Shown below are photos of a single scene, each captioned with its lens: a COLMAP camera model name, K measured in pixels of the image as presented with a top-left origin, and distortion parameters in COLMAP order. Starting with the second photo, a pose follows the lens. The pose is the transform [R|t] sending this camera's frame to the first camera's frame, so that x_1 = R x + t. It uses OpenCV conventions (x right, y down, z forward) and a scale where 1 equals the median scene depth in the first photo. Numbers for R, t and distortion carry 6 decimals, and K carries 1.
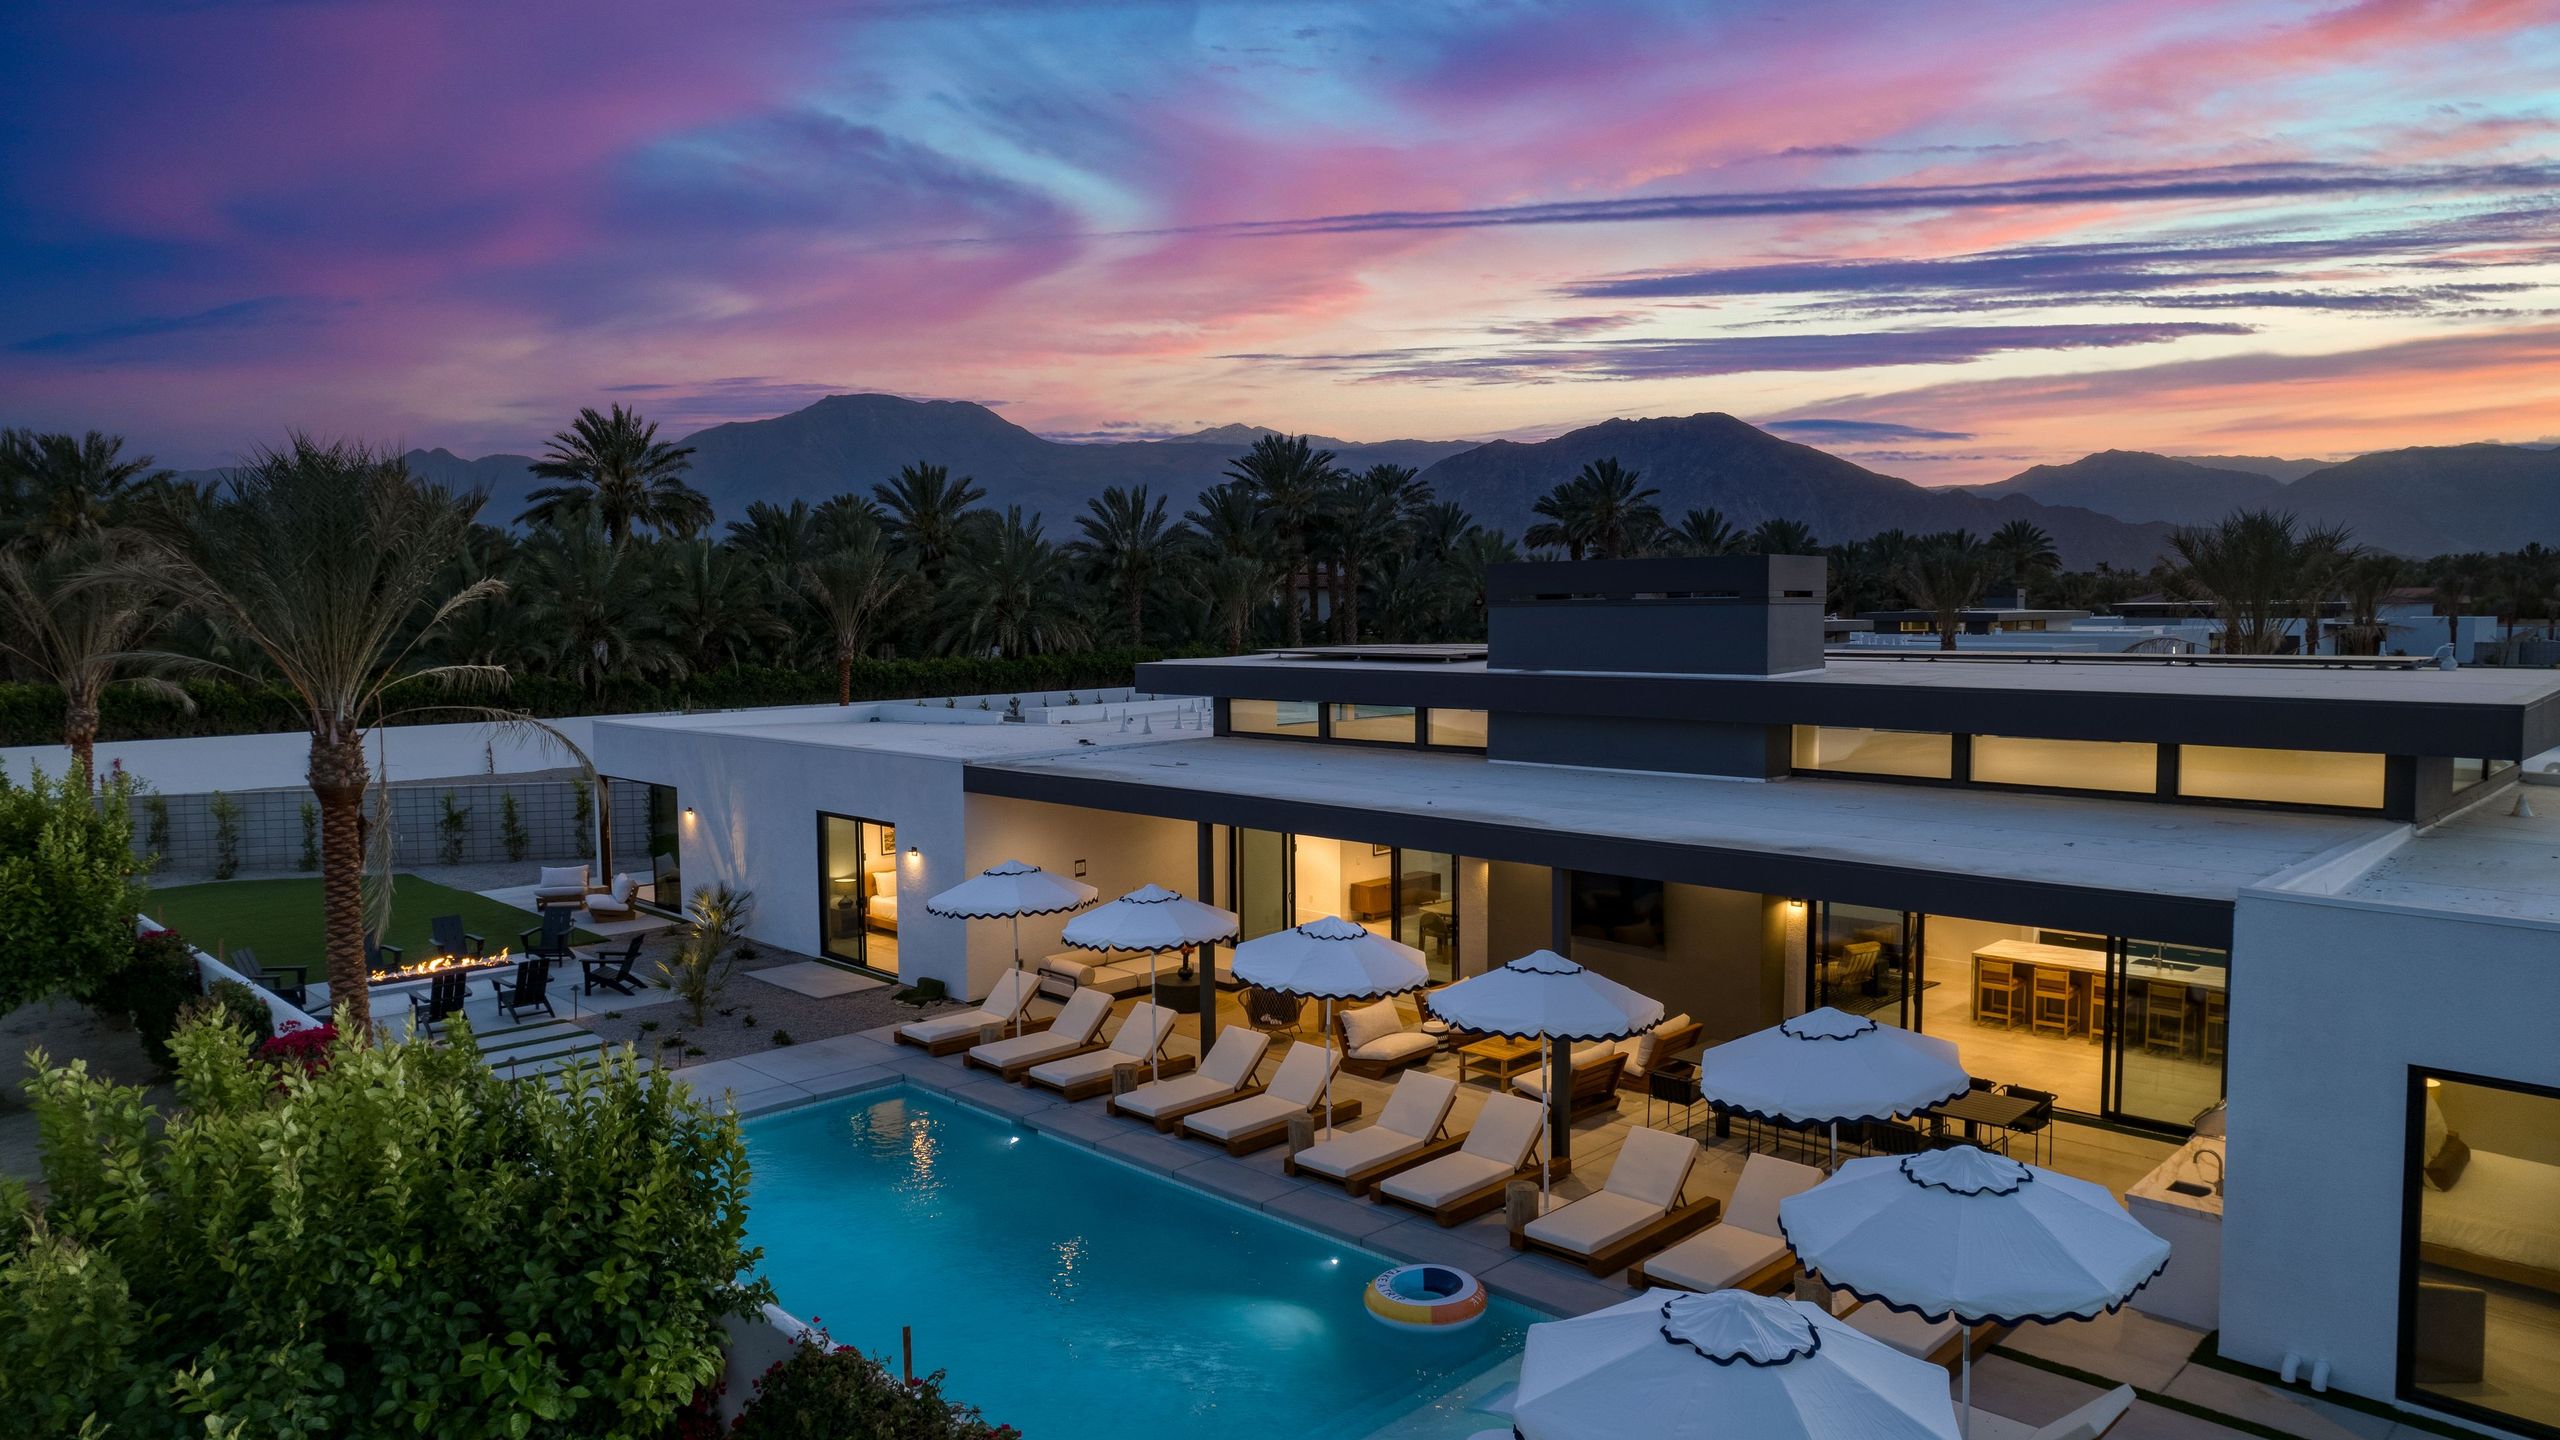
lens RADIAL K [[1630.4, 0, 1292.1], [0, 1630.4, 720.4], [0, 0, 1]] dist [-0.079973, 0.064209]
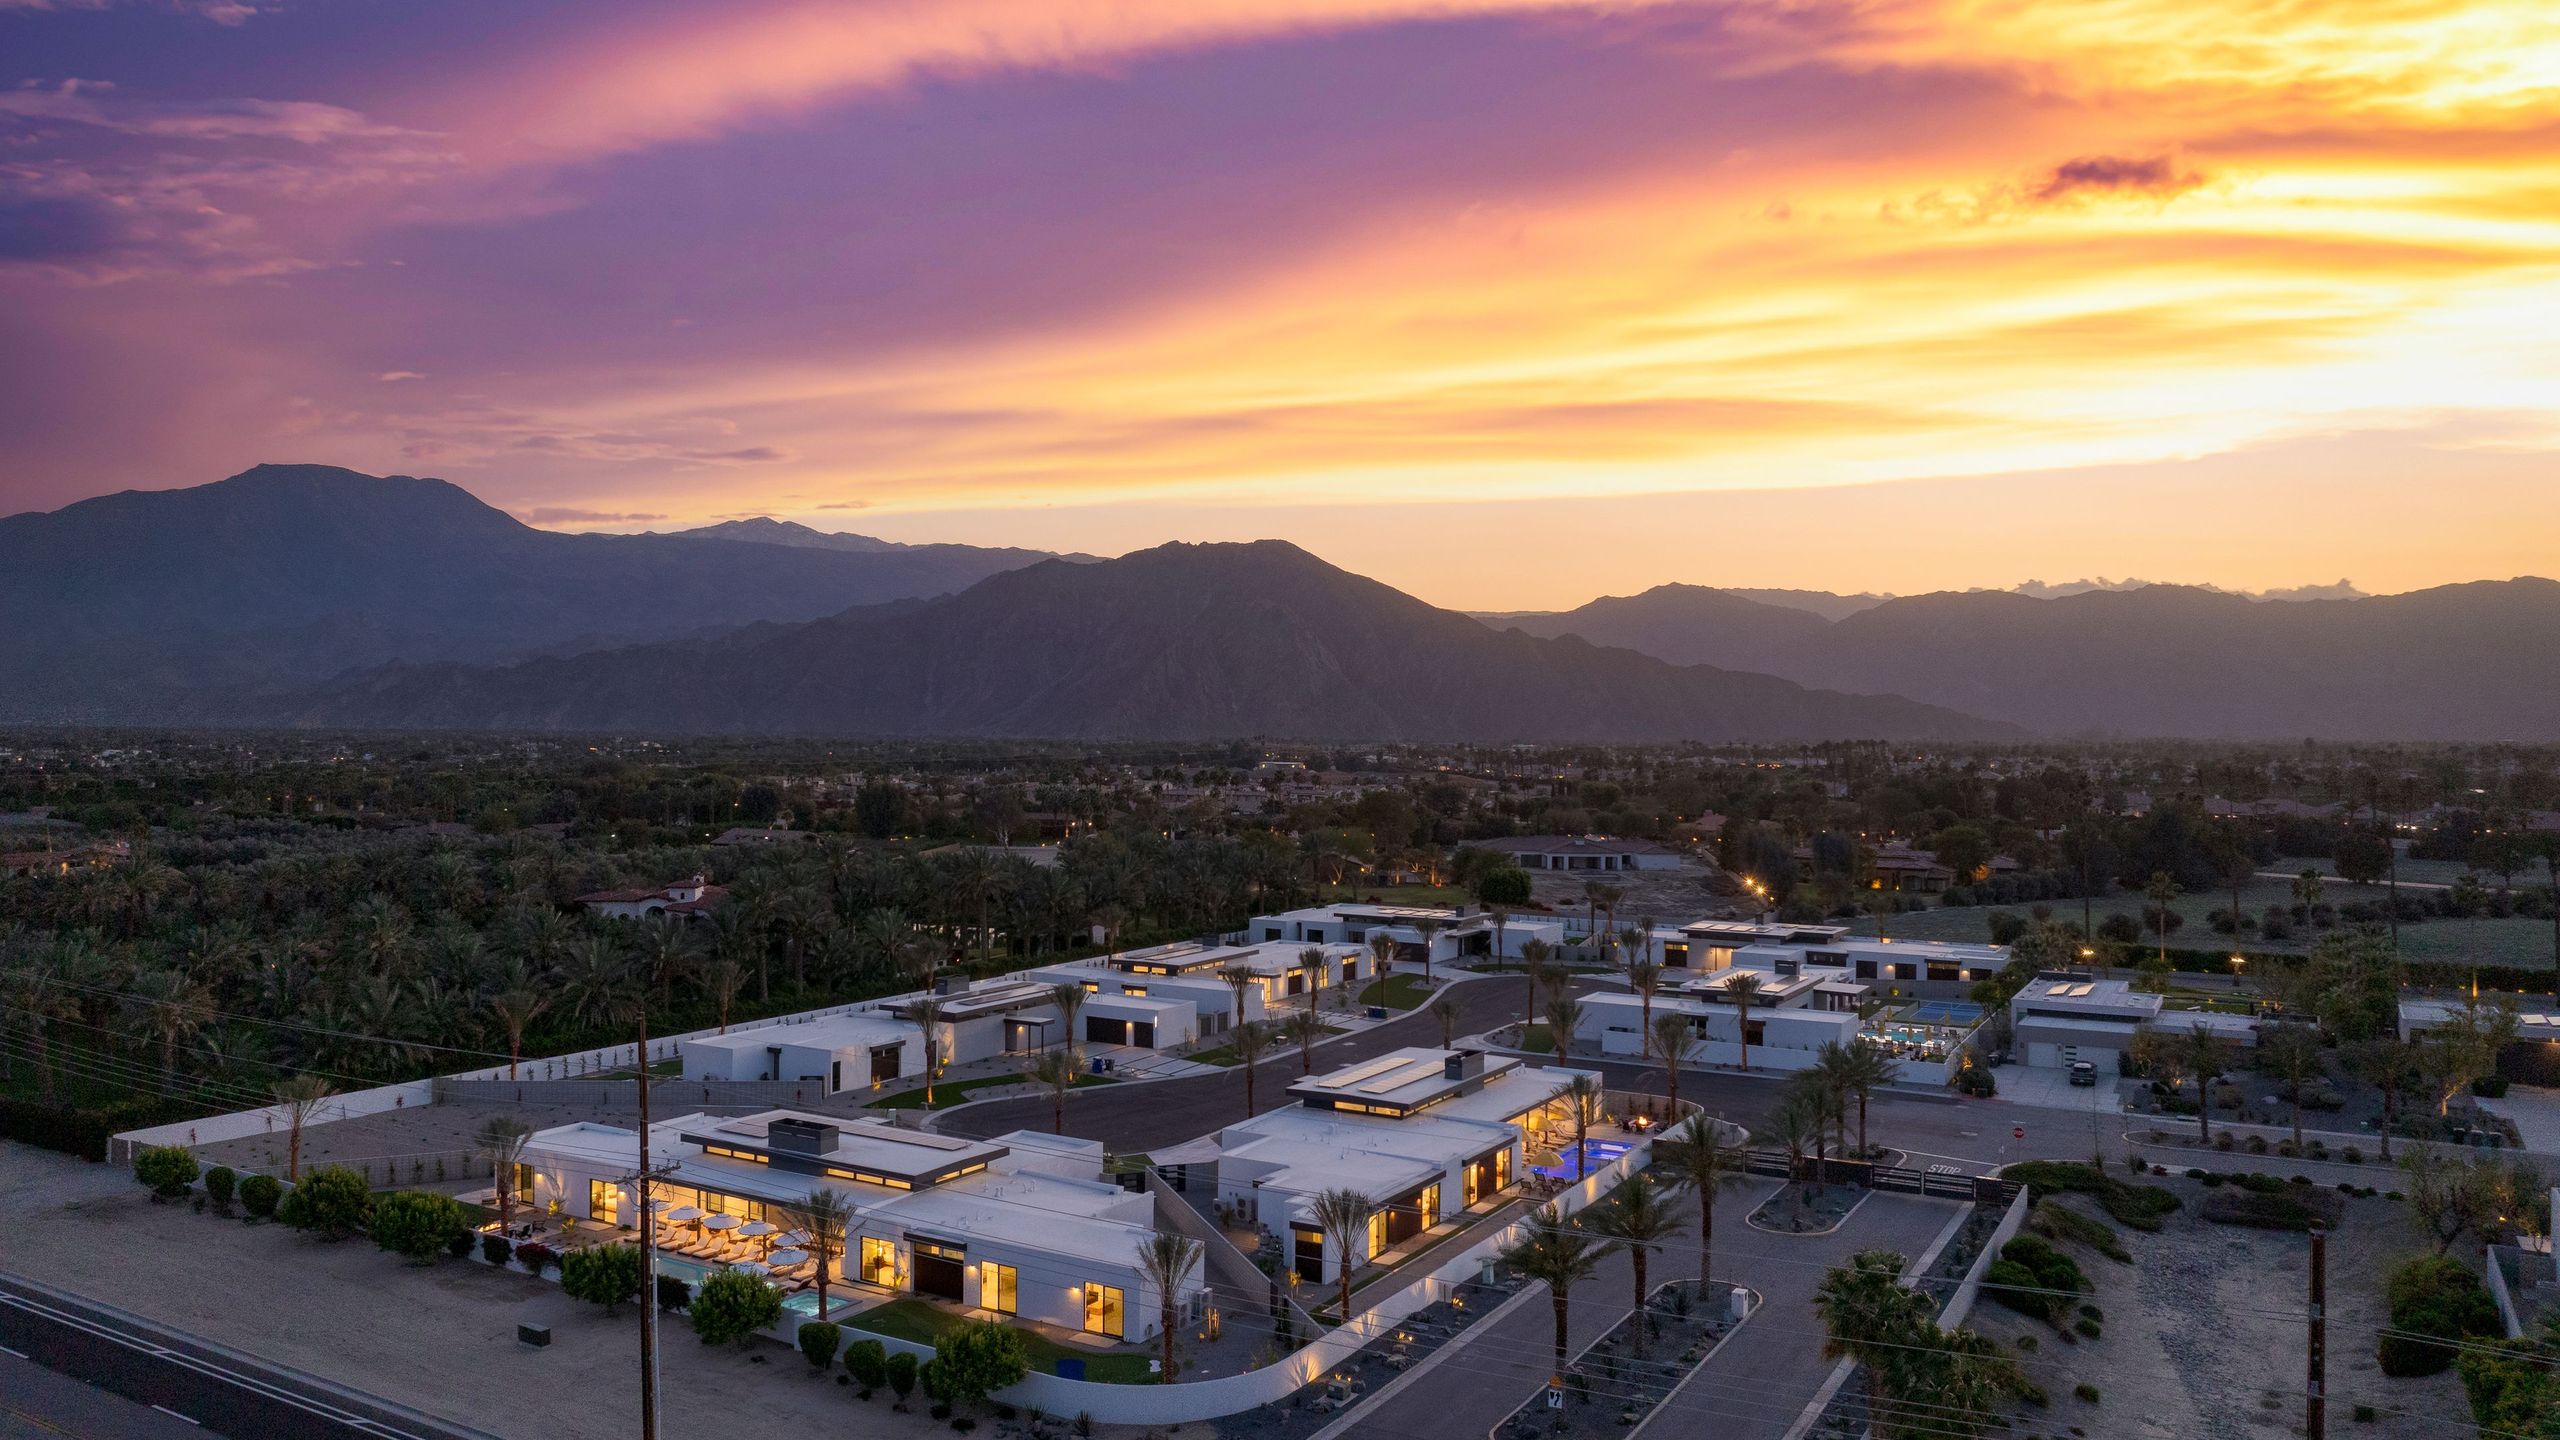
lens RADIAL K [[1797.9, 0, 1280.0], [0, 1797.9, 720.0], [0, 0, 1]] dist [-0.042387, -0.001762]
pose [[0.968724, 0.020130, 0.247324, 0.244449], [-0.001938, 0.997287, -0.073580, -0.822949], [-0.248134, 0.070800, 0.966135, -4.036137]]
